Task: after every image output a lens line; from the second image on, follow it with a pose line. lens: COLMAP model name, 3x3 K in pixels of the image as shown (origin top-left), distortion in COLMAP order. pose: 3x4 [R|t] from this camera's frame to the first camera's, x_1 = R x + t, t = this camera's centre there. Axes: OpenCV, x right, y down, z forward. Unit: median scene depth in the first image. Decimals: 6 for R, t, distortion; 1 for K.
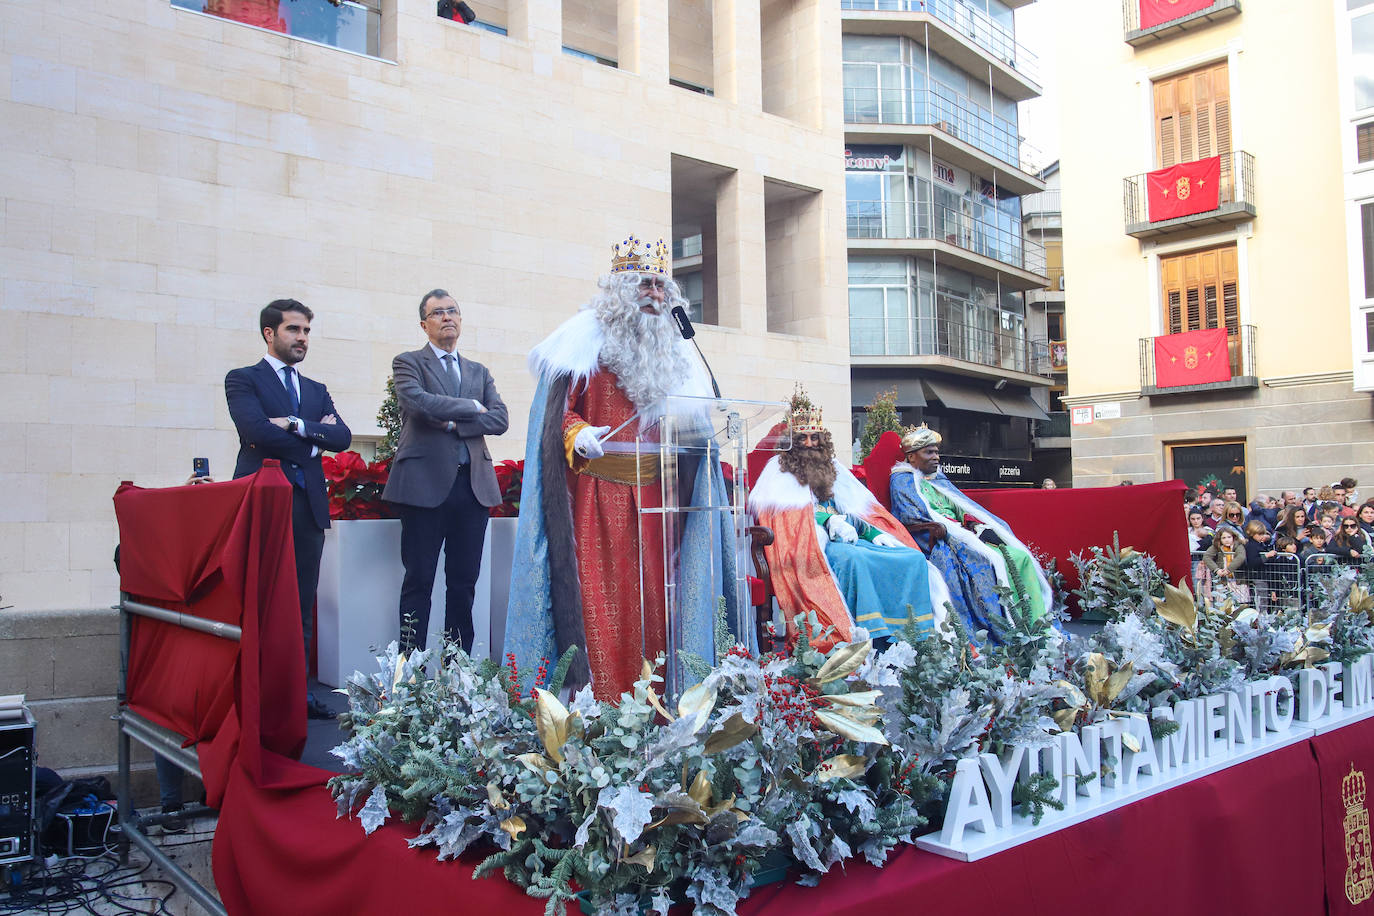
lens RADIAL K [[1113.7, 0, 687.2], [0, 1113.7, 464.6], [0, 0, 1]] dist [-0.045509, 0.035273]
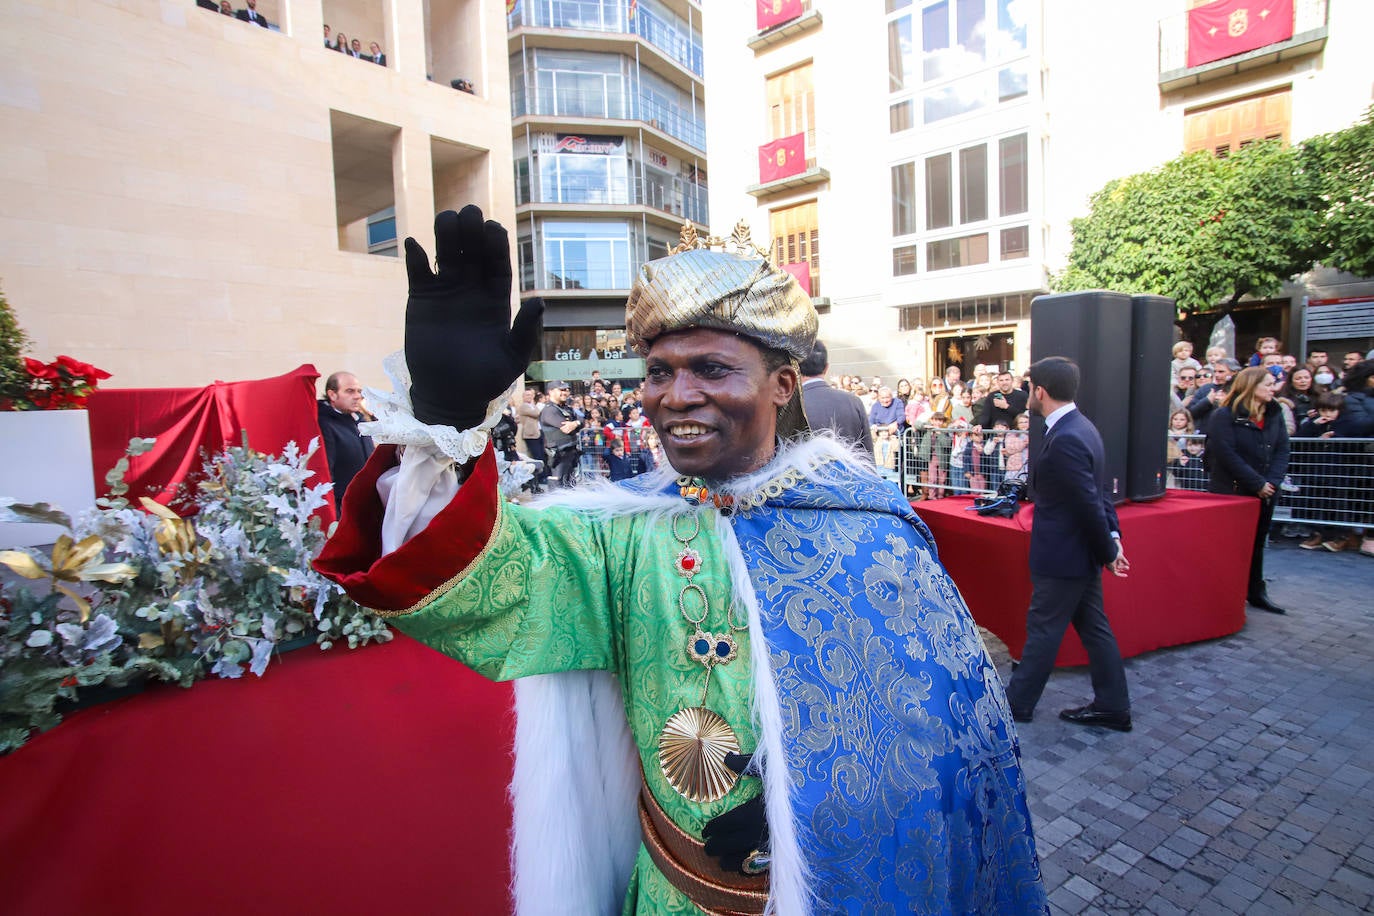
lens RADIAL K [[661.6, 0, 700.0], [0, 661.6, 469.1], [0, 0, 1]] dist [-0.055253, 0.020493]
pose [[0.990640, -0.037227, 0.131324, 0.242618], [0.017403, 0.988686, 0.148985, 0.008648], [-0.135384, -0.145305, 0.980080, 0.175267]]
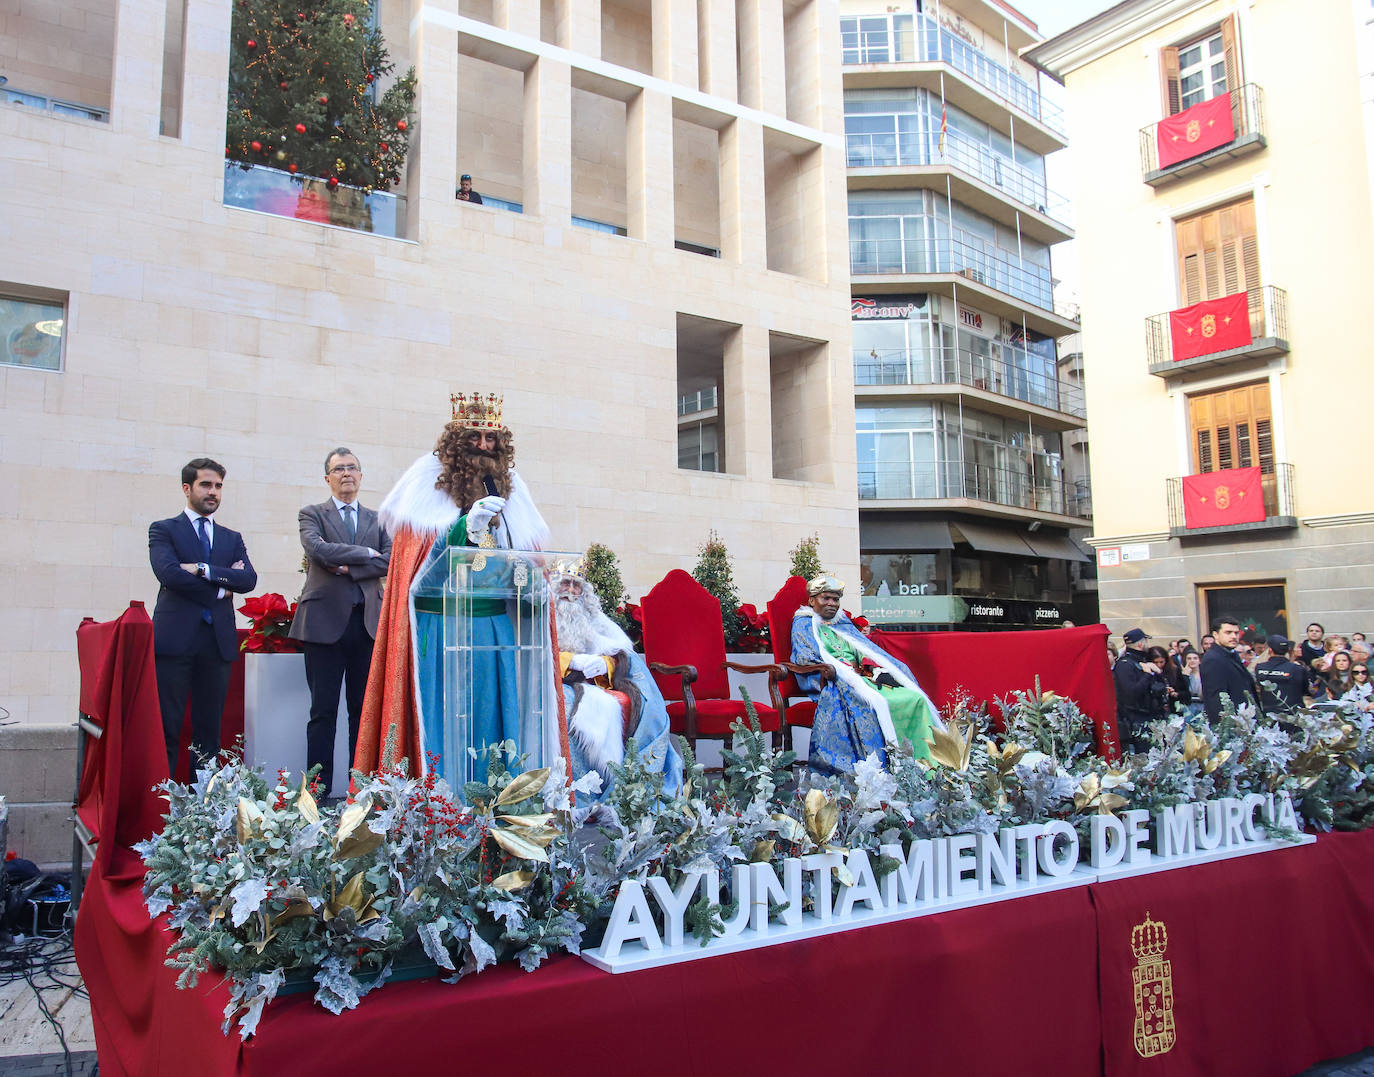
lens RADIAL K [[1069.5, 0, 564.9], [0, 1069.5, 542.9], [0, 0, 1]] dist [-0.060369, 0.039025]
pose [[0.984923, -0.003976, -0.172946, 0.048712], [-0.006030, 0.998339, -0.057291, -0.000637], [0.172886, 0.057470, 0.983264, -0.007554]]
